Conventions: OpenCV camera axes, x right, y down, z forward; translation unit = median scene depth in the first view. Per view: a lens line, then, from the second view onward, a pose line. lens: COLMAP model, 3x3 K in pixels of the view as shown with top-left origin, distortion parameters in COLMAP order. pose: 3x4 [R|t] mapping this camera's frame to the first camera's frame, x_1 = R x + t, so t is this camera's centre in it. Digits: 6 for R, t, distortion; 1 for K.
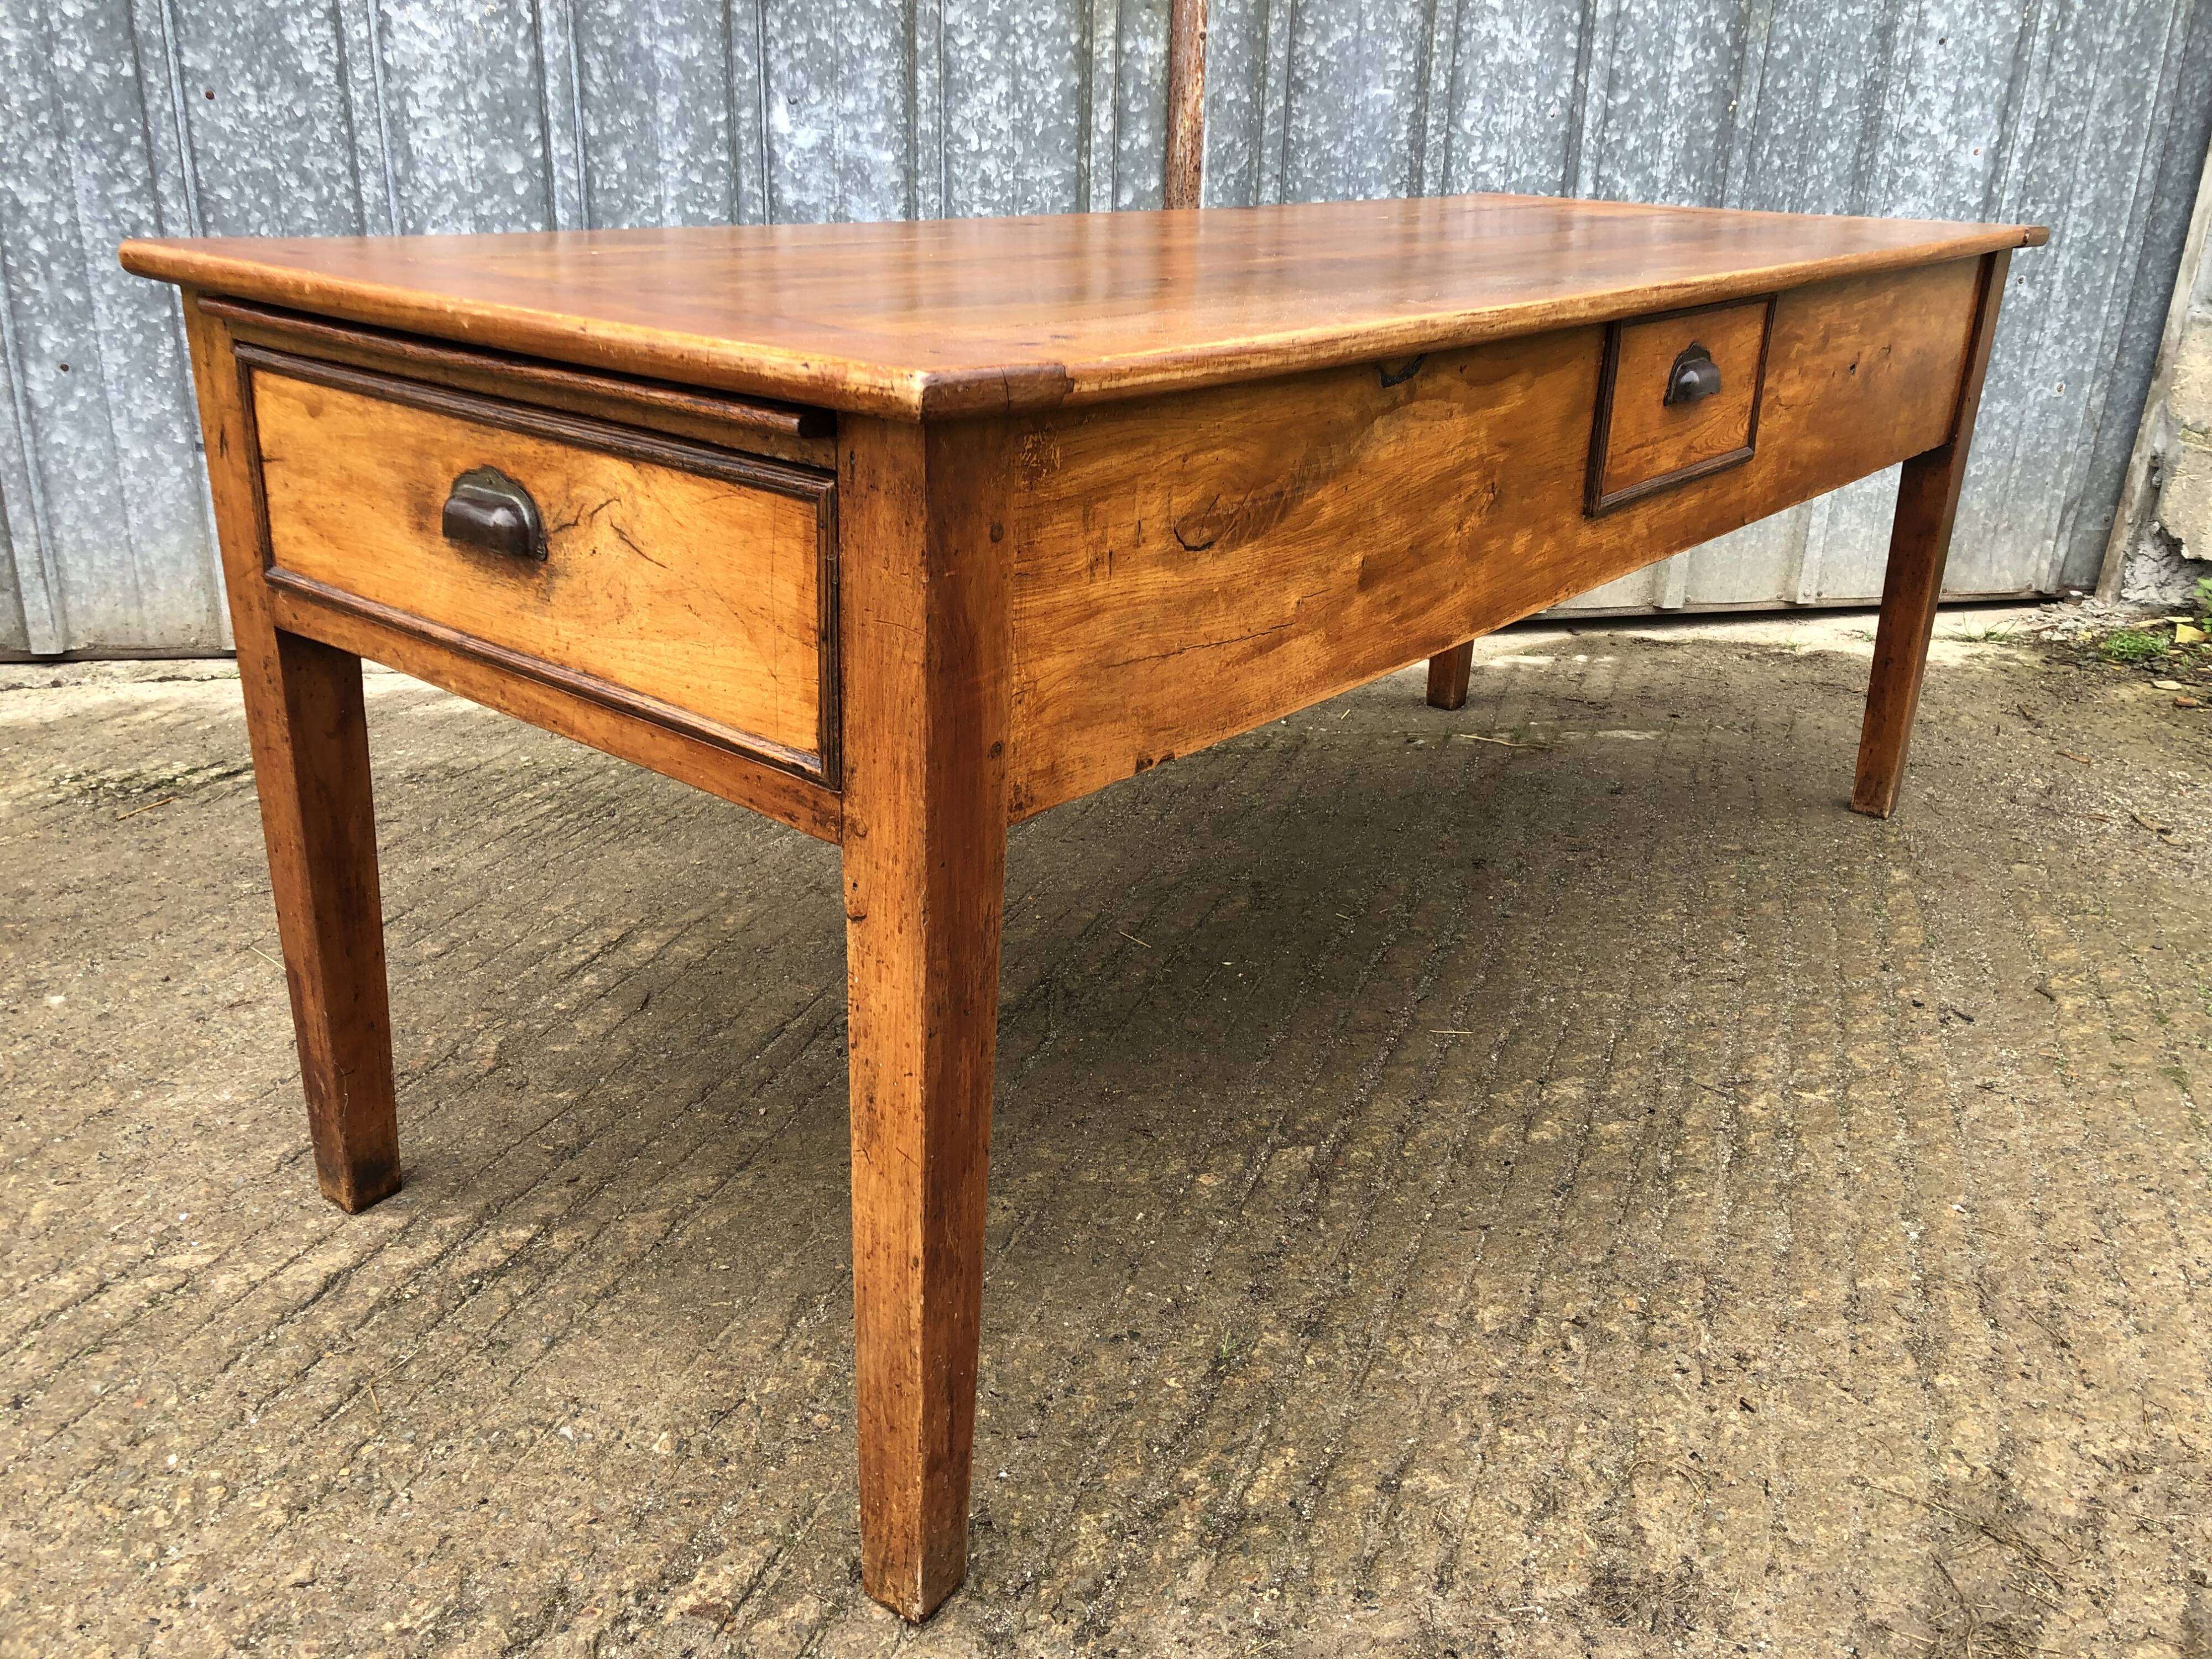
lens RADIAL K [[1824.2, 0, 1098.5], [0, 1824.2, 804.0], [0, 0, 1]] dist [-0.025758, 0.100297]
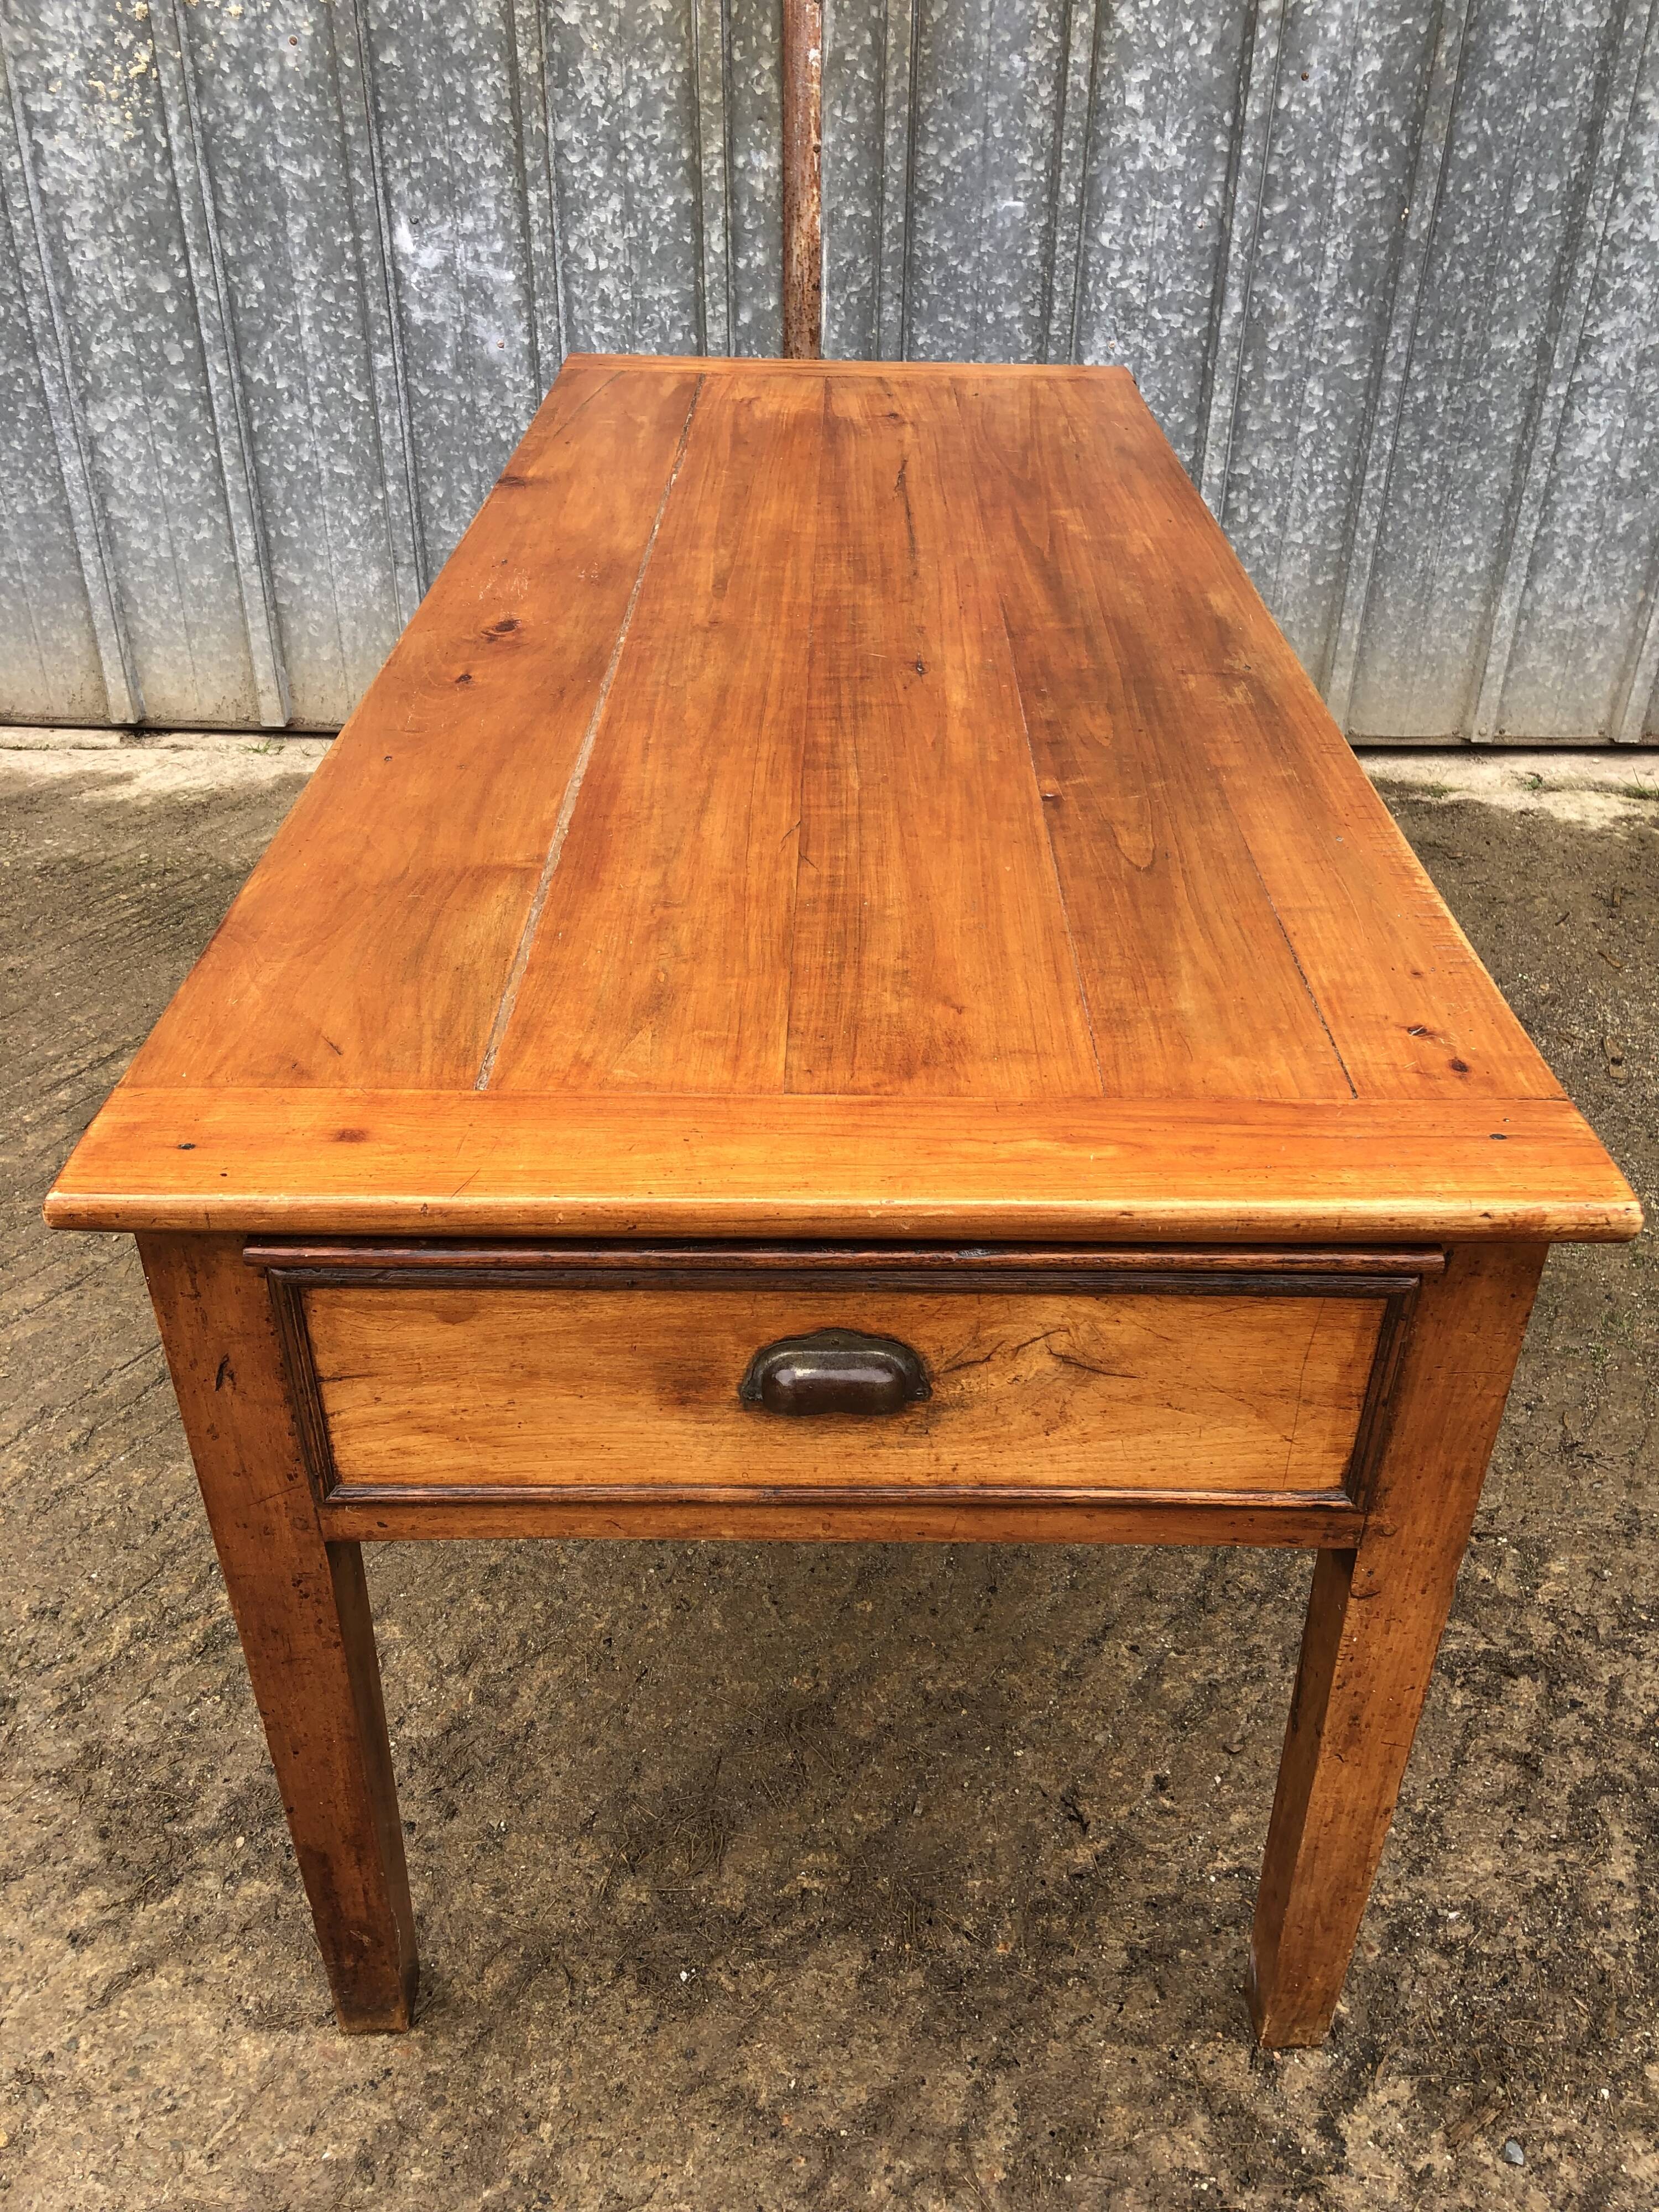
lens RADIAL K [[1826.5, 0, 839.0], [0, 1826.5, 1097.0], [0, 0, 1]] dist [-0.016864, 0.076592]
pose [[0.976750, 0.103789, -0.187585, 0.315546], [-0.063570, 0.975863, 0.208926, -0.131712], [0.204742, -0.192143, 0.959772, -0.046669]]
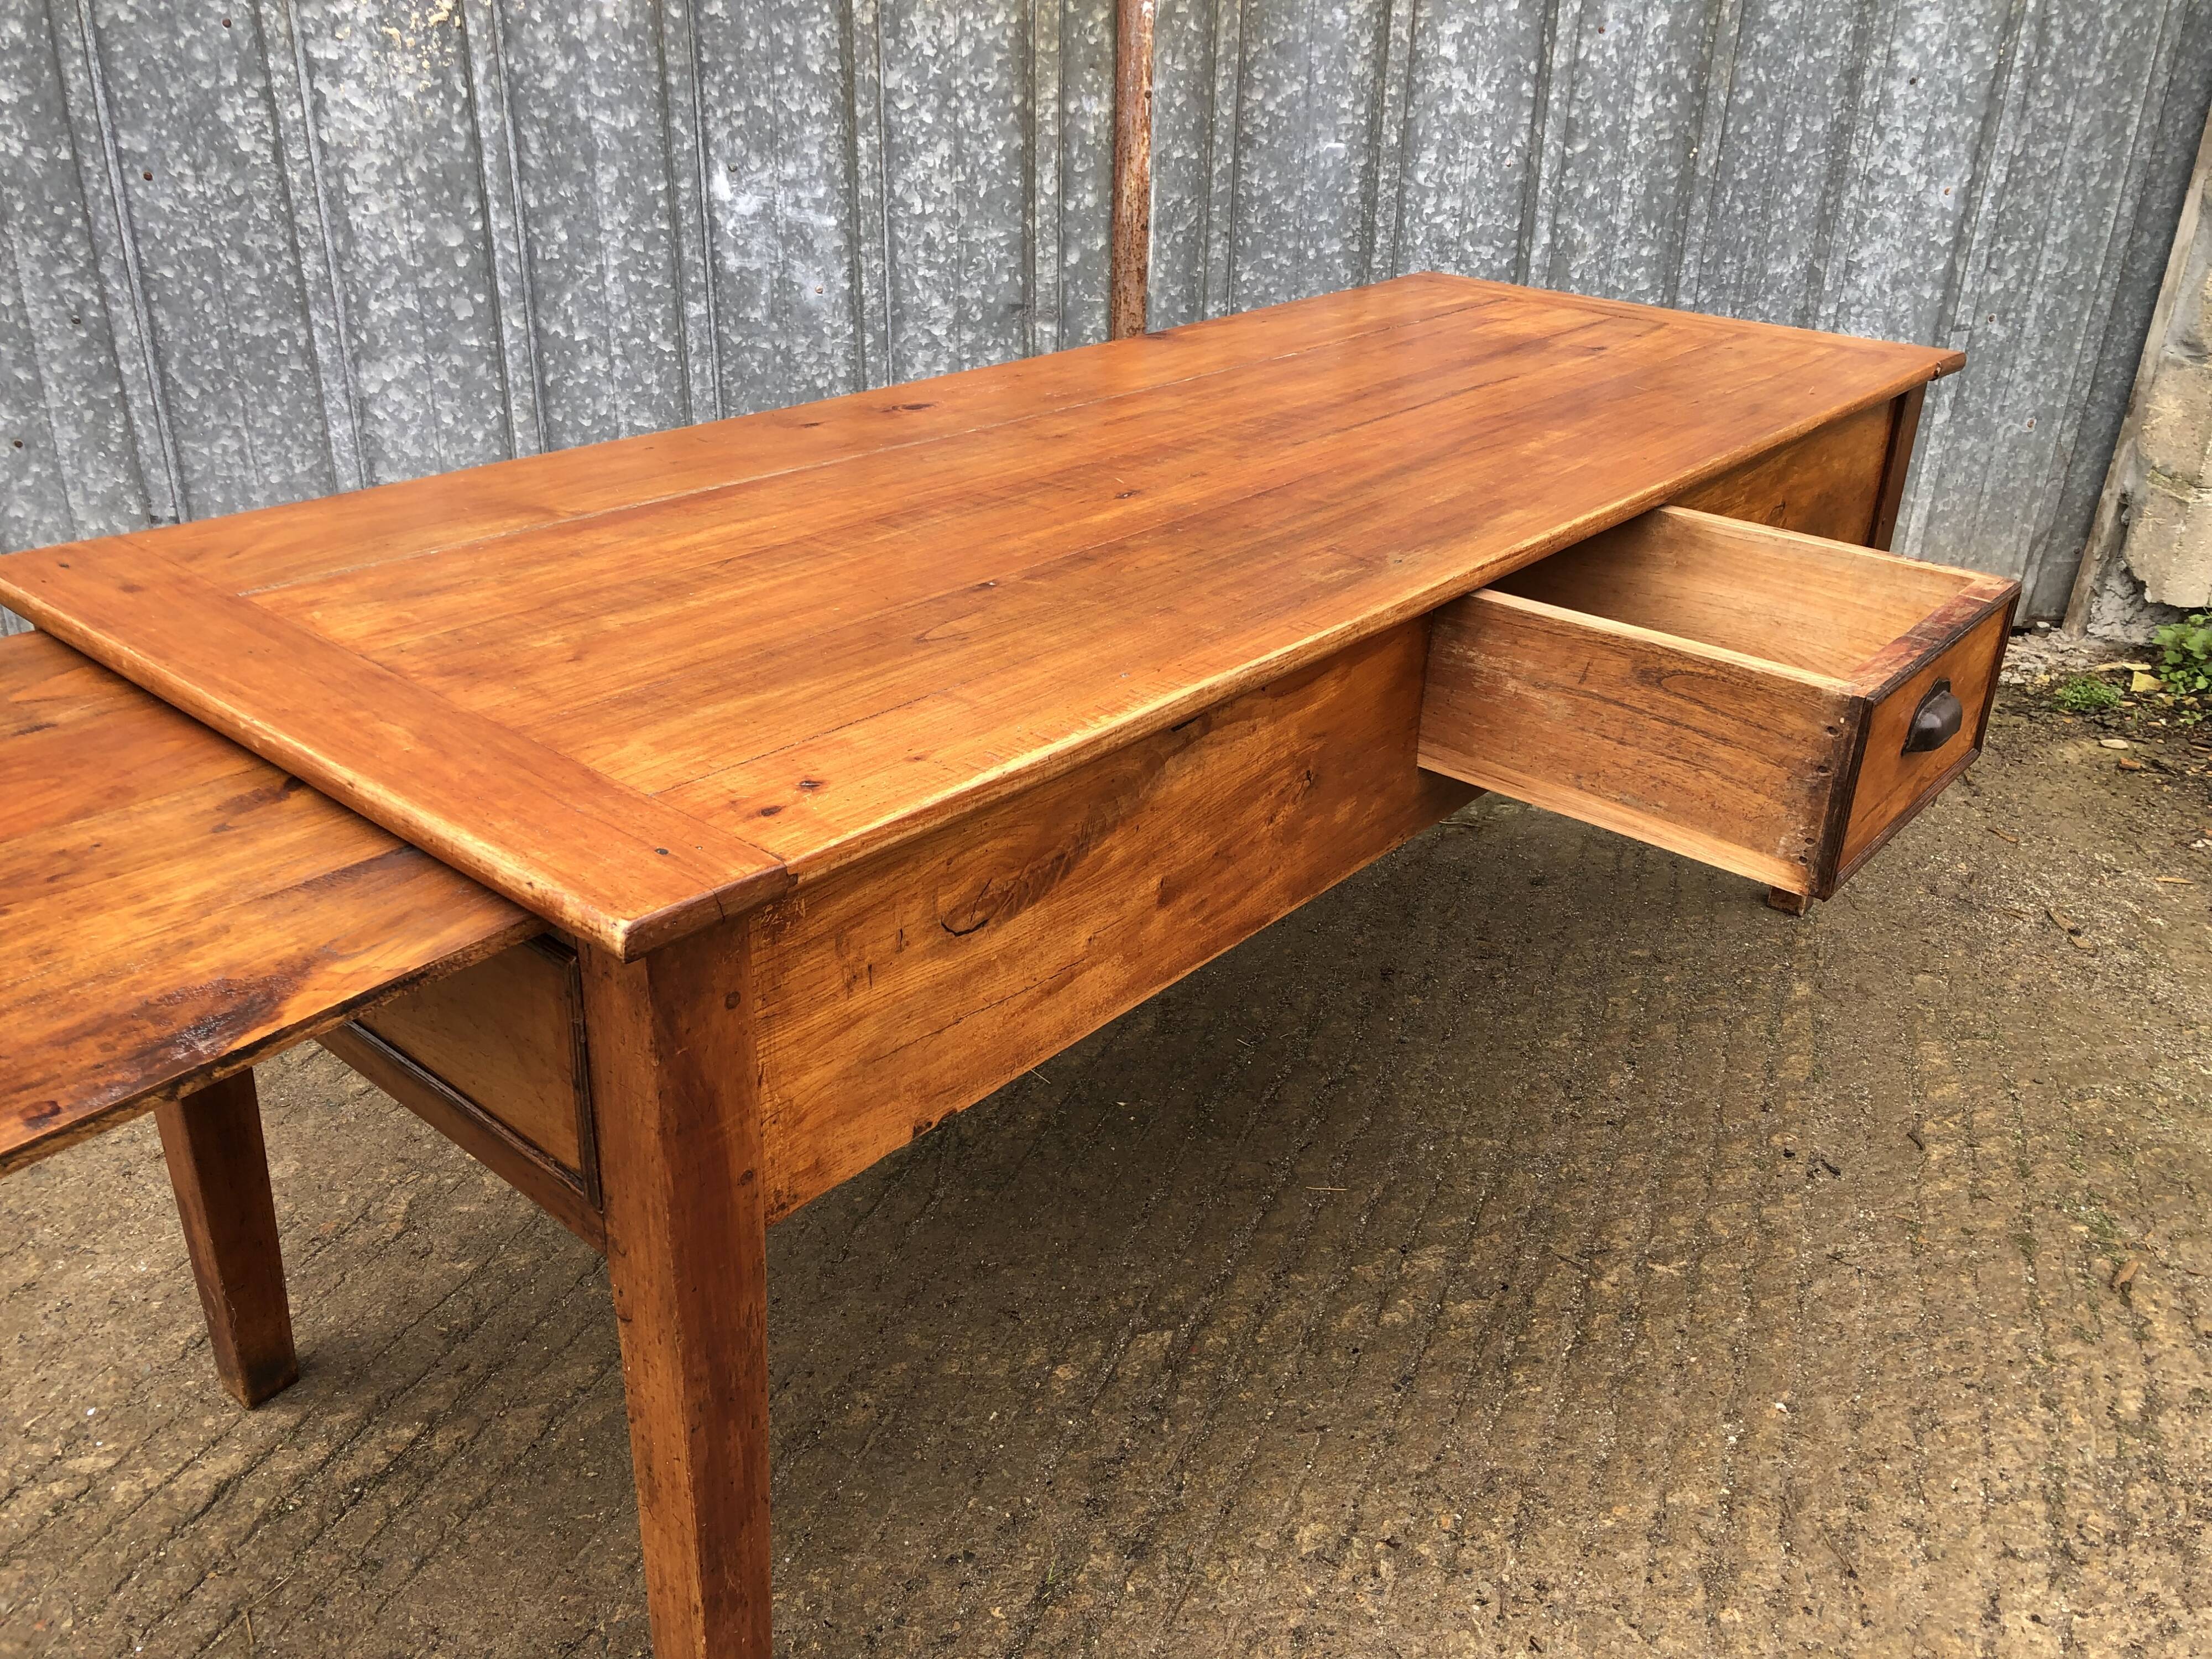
lens RADIAL K [[1821.8, 0, 1109.8], [0, 1821.8, 808.3], [0, 0, 1]] dist [-0.019760, 0.085499]
pose [[0.999759, 0.005856, -0.021165, 0.061127], [-0.004273, 0.997243, 0.074076, -0.111671], [0.021540, -0.073967, 0.997028, -0.012968]]
